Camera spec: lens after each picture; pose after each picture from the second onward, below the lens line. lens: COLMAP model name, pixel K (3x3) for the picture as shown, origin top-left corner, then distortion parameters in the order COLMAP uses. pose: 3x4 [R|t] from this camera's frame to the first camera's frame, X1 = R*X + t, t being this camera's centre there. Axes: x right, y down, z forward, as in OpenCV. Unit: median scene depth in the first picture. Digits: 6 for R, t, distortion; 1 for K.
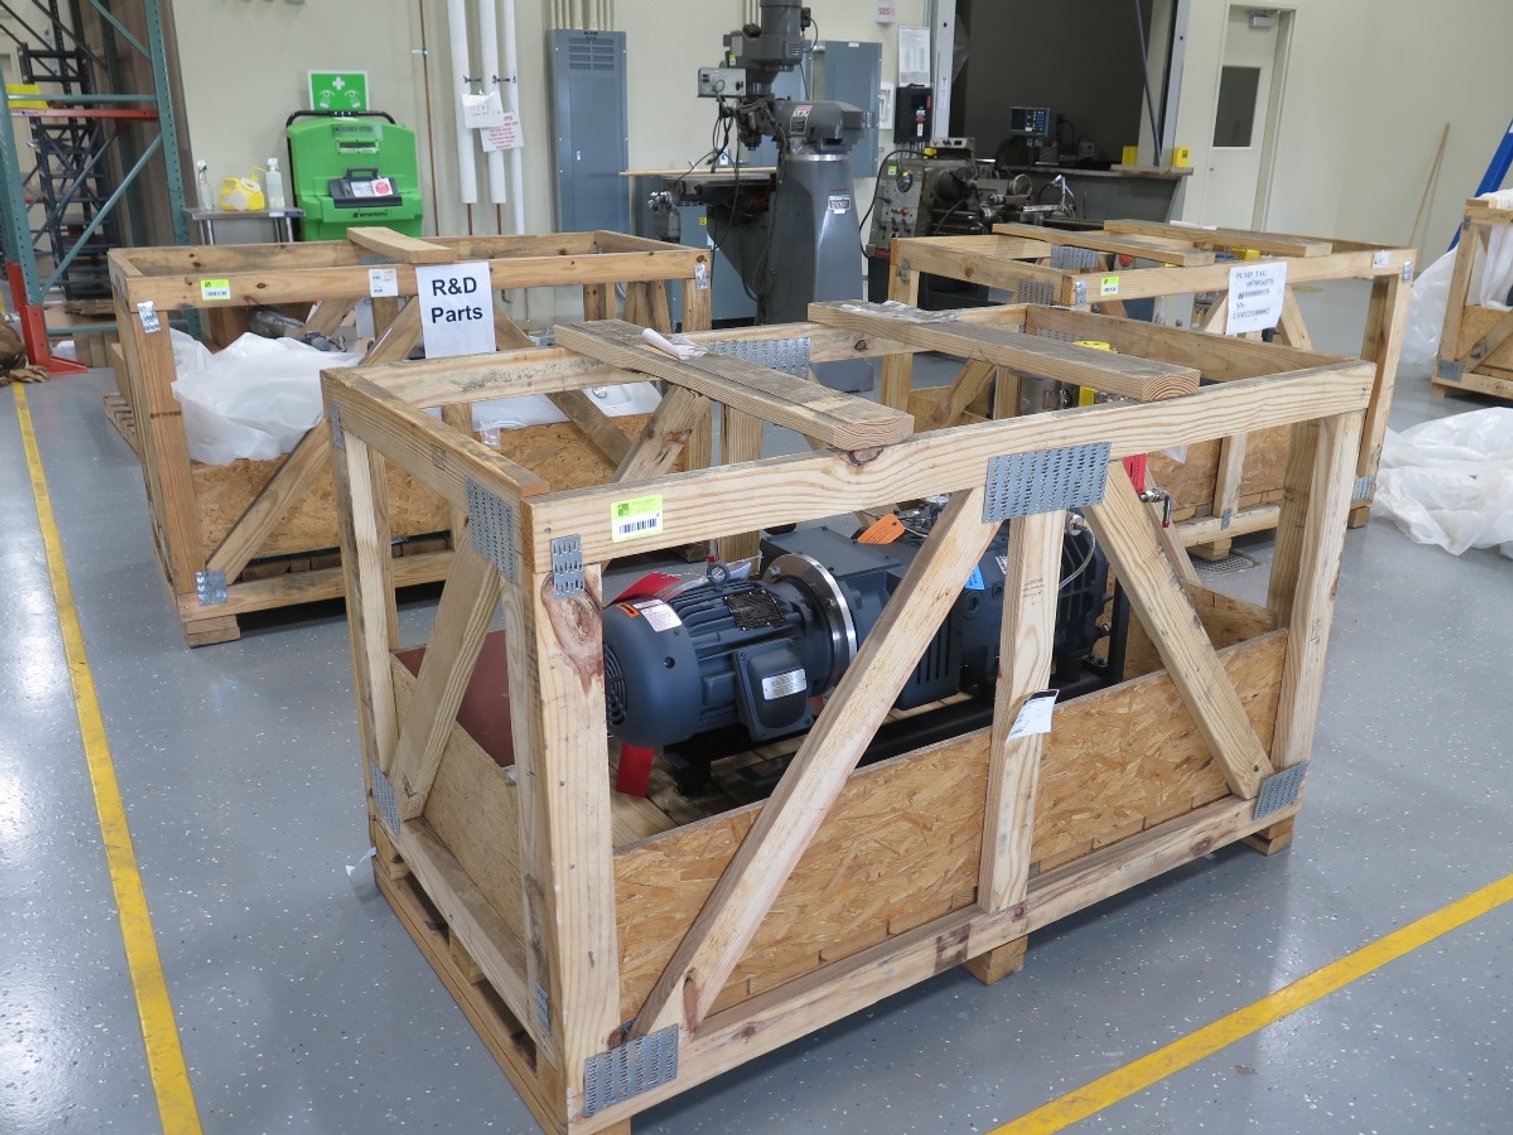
lens RADIAL K [[1267.1, 0, 762.4], [0, 1267.1, 570.7], [0, 0, 1]] dist [-0.003368, -0.017985]
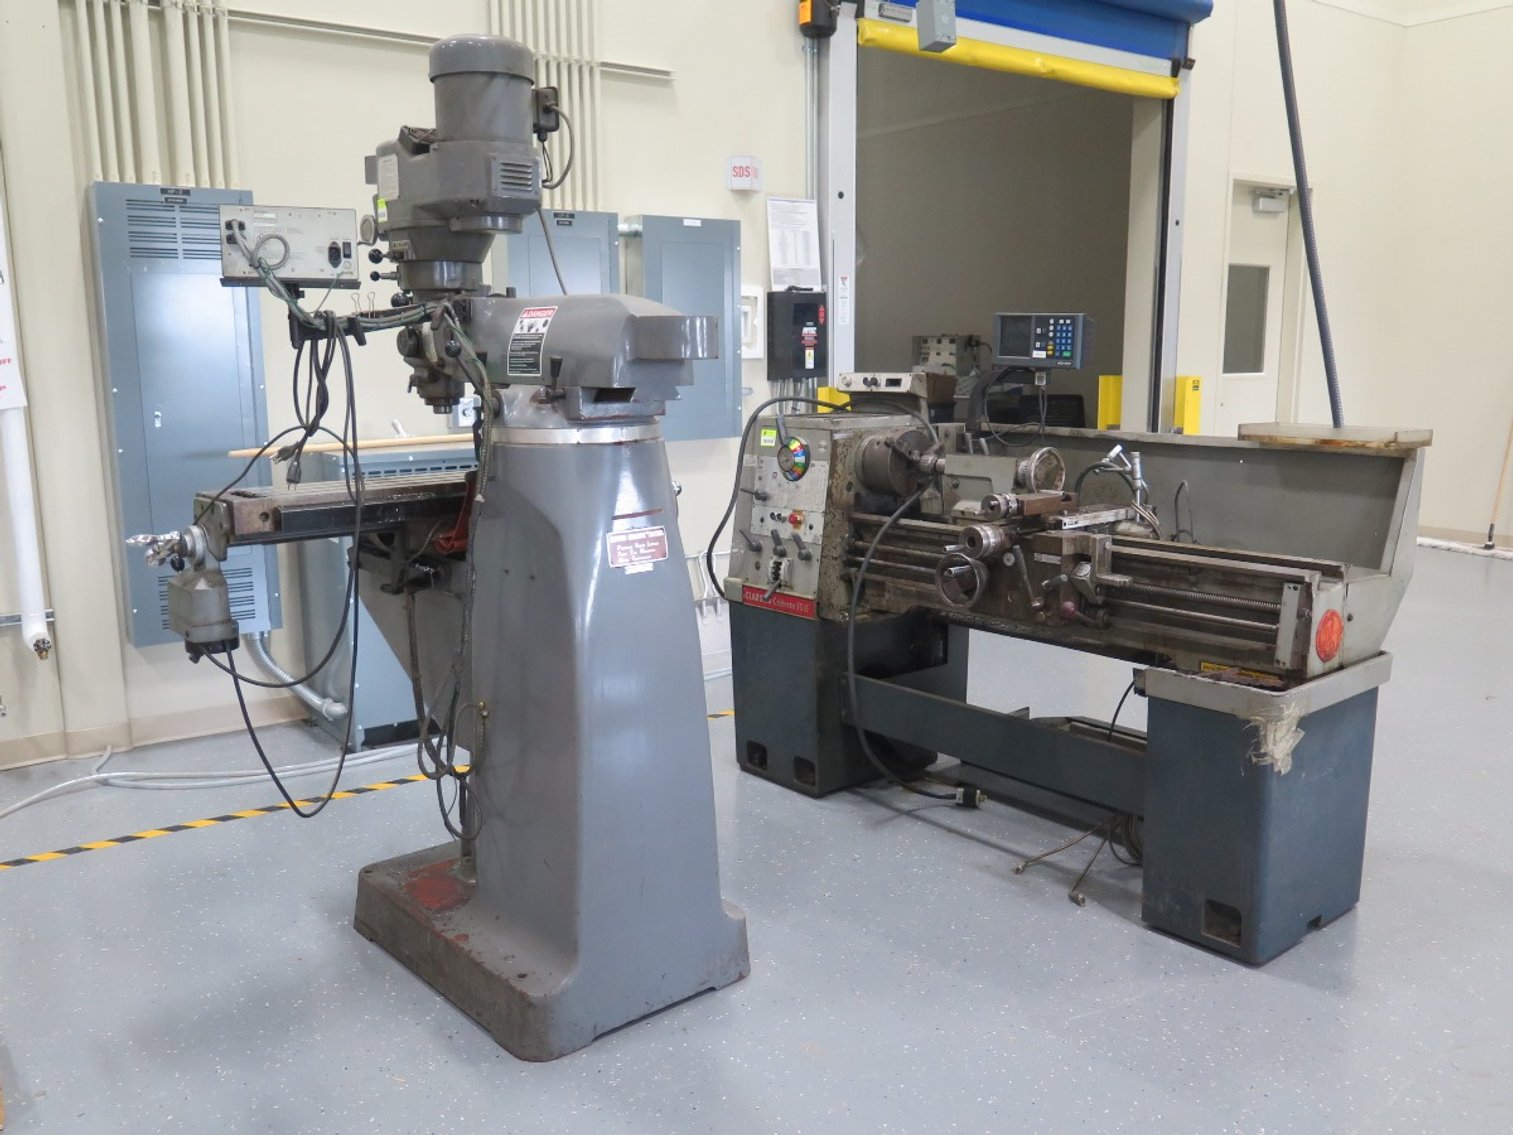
lens RADIAL K [[1267.1, 0, 753.9], [0, 1267.1, 565.5], [0, 0, 1]] dist [-0.003368, -0.017985]
pose [[0.995836, -0.031733, 0.085459, 0.053000], [0.045951, 0.984384, -0.169931, -0.183133], [-0.078732, 0.173150, 0.981743, 0.521602]]
